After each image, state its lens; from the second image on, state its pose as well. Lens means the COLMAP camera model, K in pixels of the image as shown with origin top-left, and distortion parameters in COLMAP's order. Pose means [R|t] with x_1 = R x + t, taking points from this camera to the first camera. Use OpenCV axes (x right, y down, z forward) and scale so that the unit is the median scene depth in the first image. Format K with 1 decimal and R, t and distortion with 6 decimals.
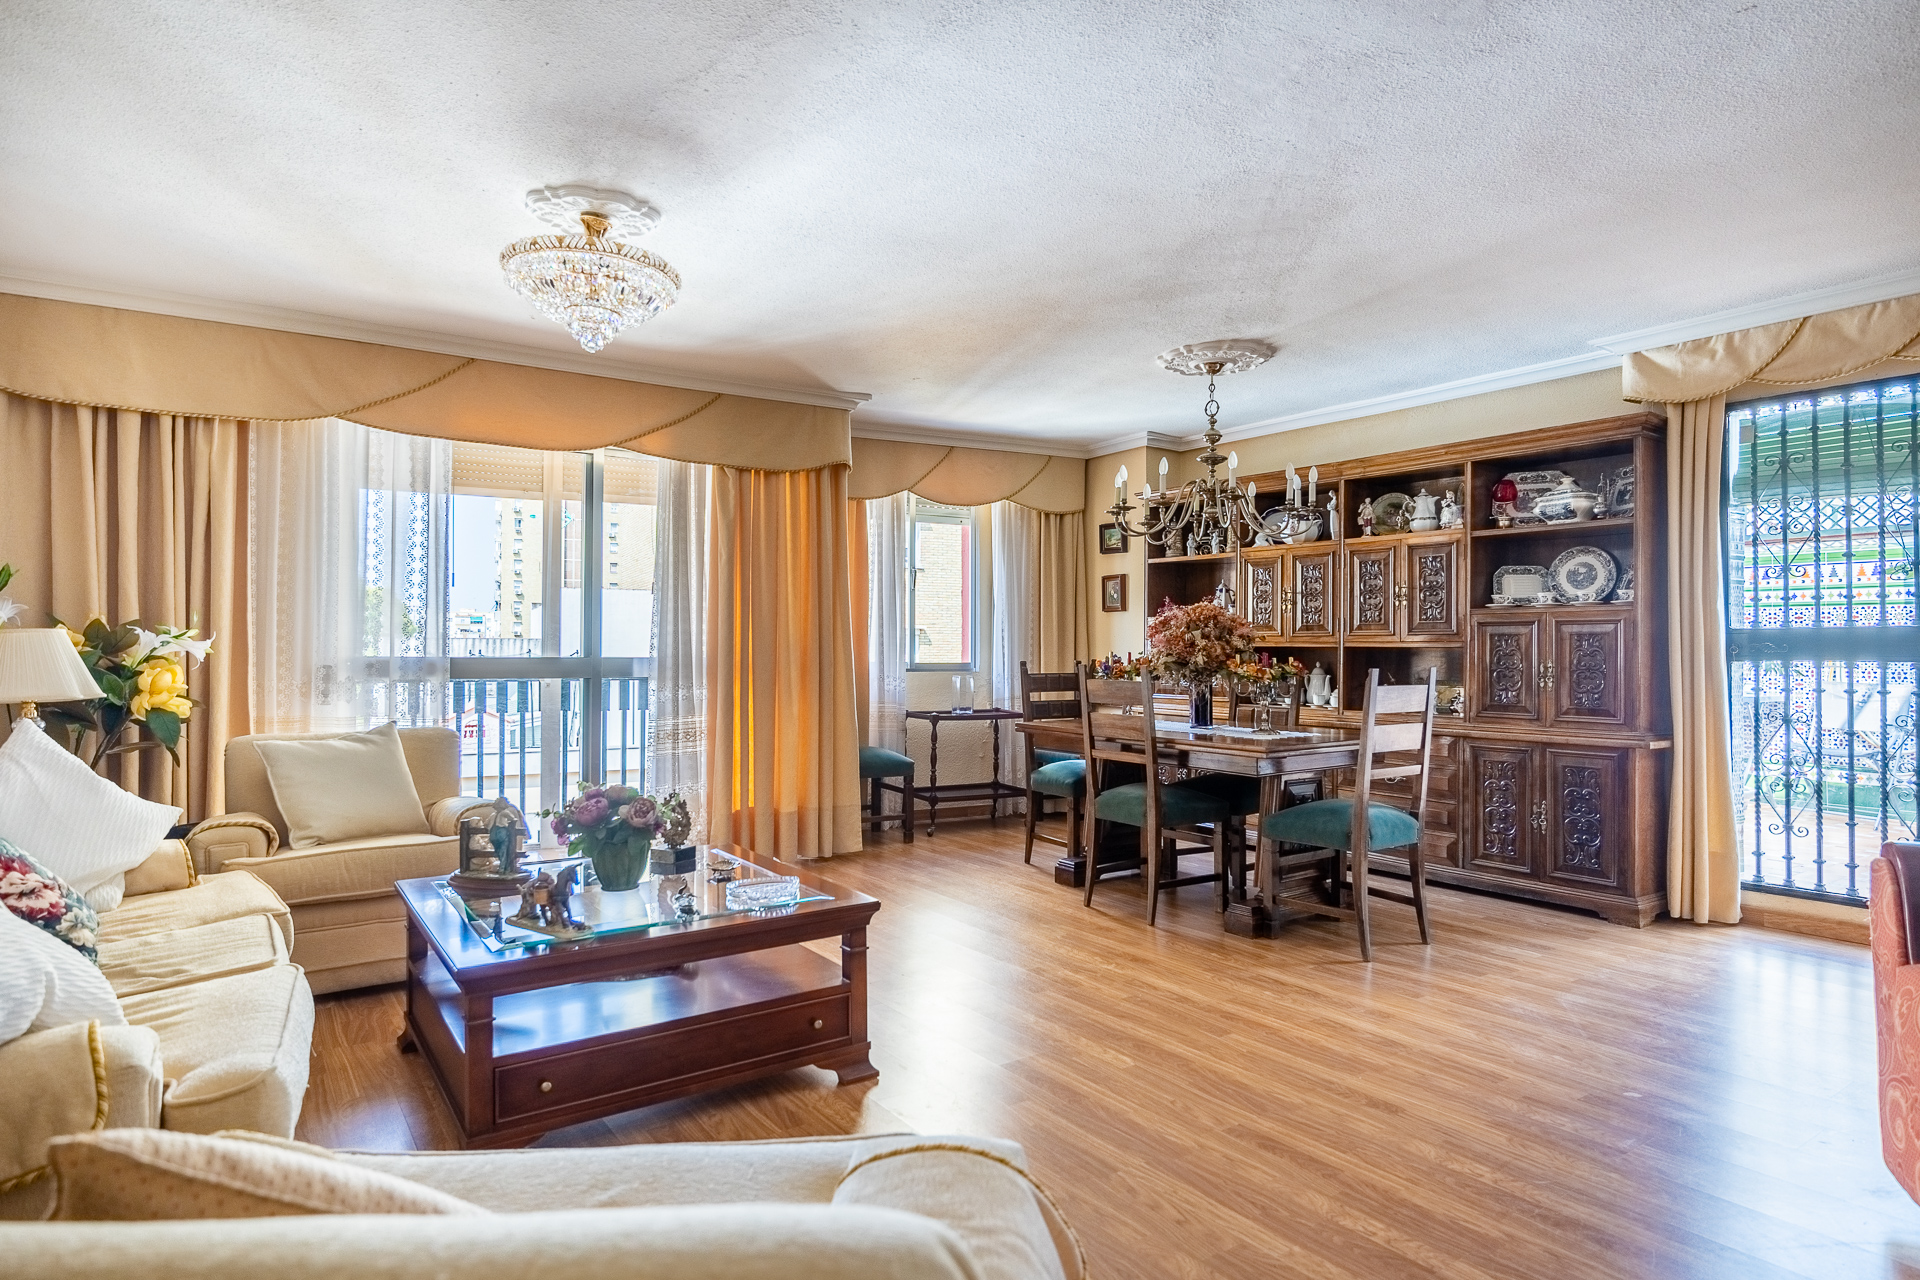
lens RADIAL K [[1090.7, 0, 956.3], [0, 1090.7, 637.1], [0, 0, 1]] dist [0.000376, -0.000790]
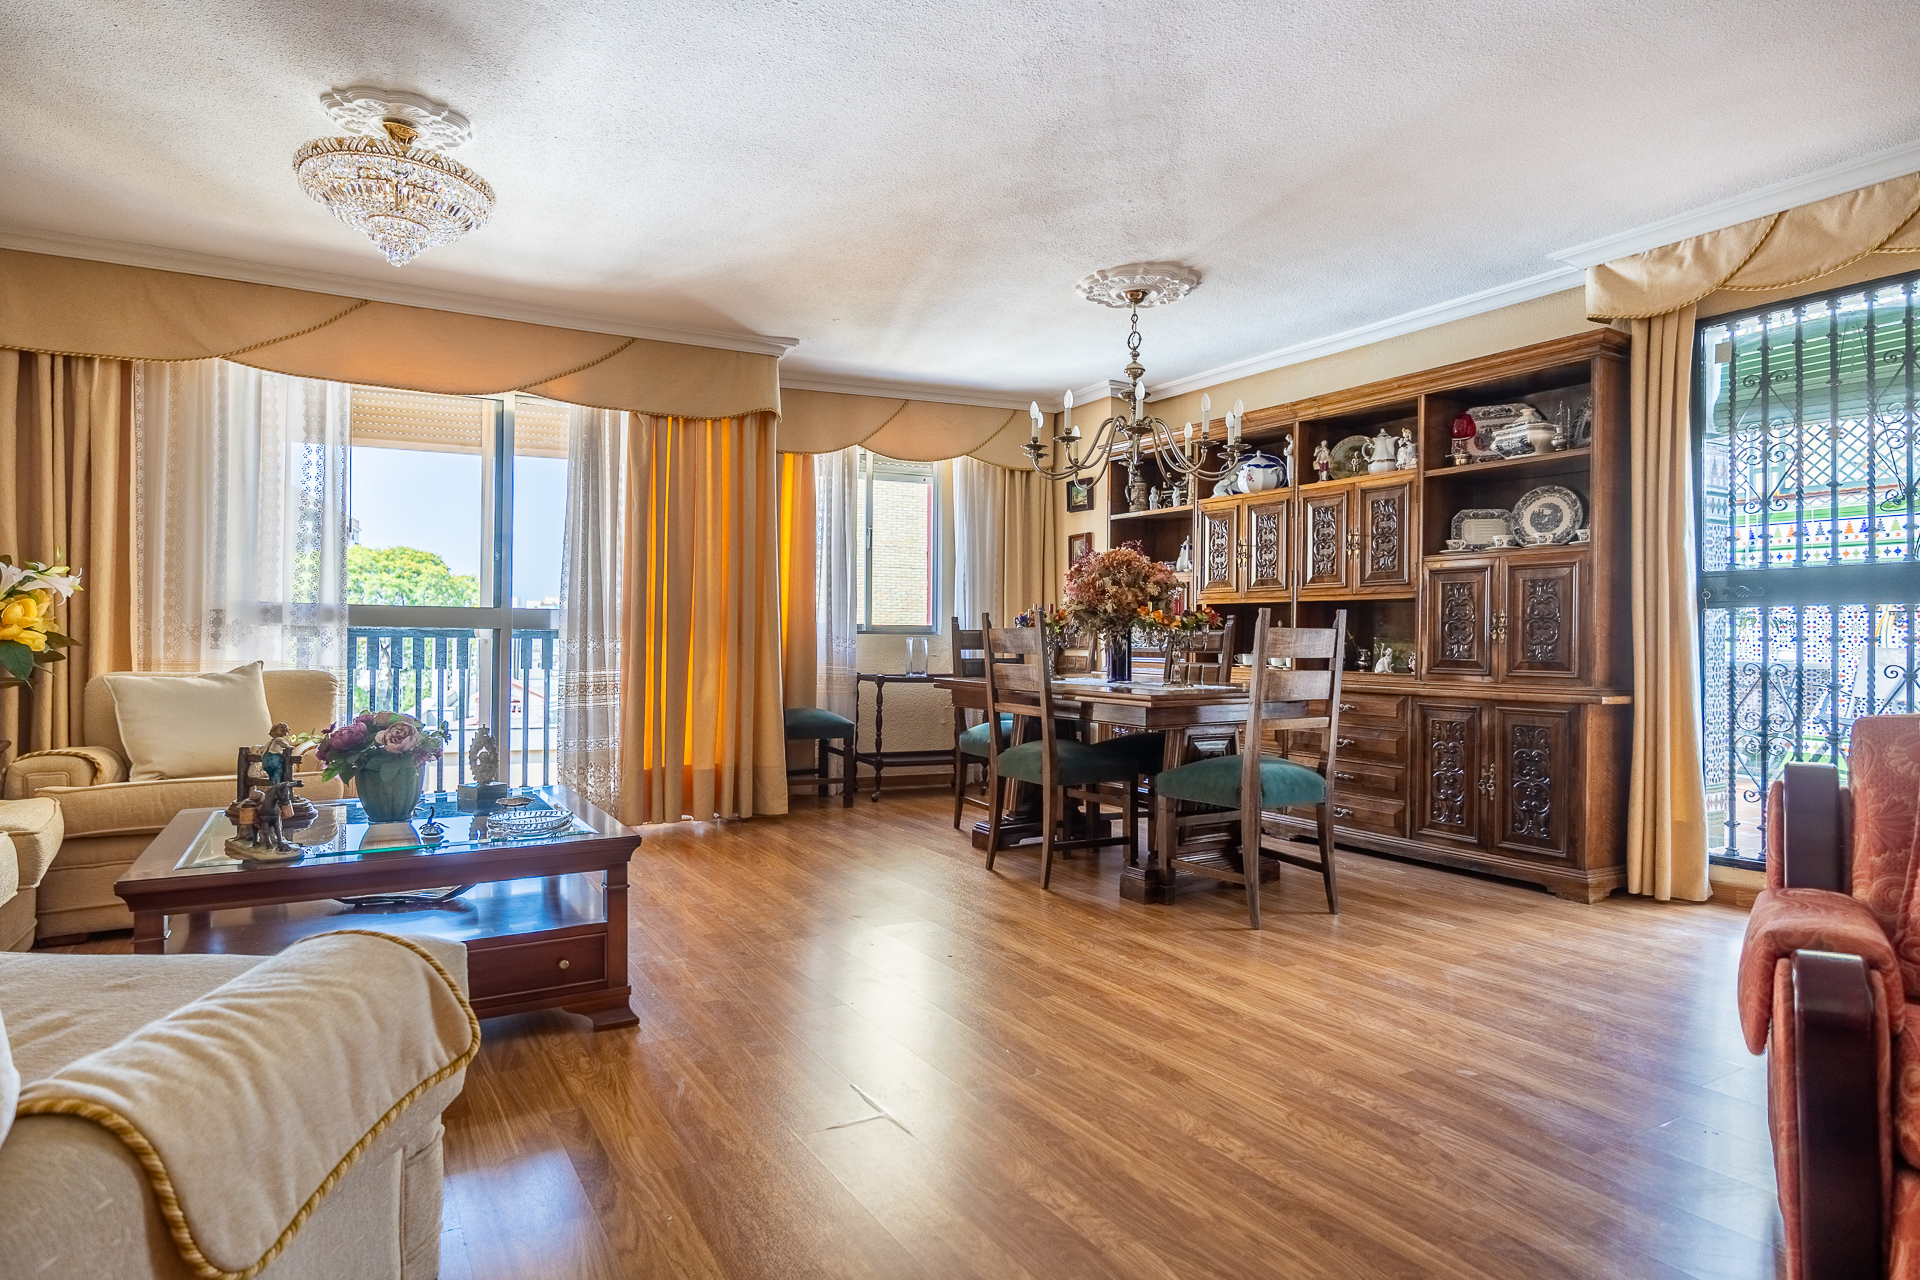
lens RADIAL K [[1091.5, 0, 949.9], [0, 1091.5, 634.0], [0, 0, 1]] dist [-0.002004, -0.000129]
pose [[0.996475, 0.004148, -0.083793, 0.171500], [-0.003813, 0.999984, 0.004151, 0.041697], [0.083809, -0.003817, 0.996475, 0.061965]]
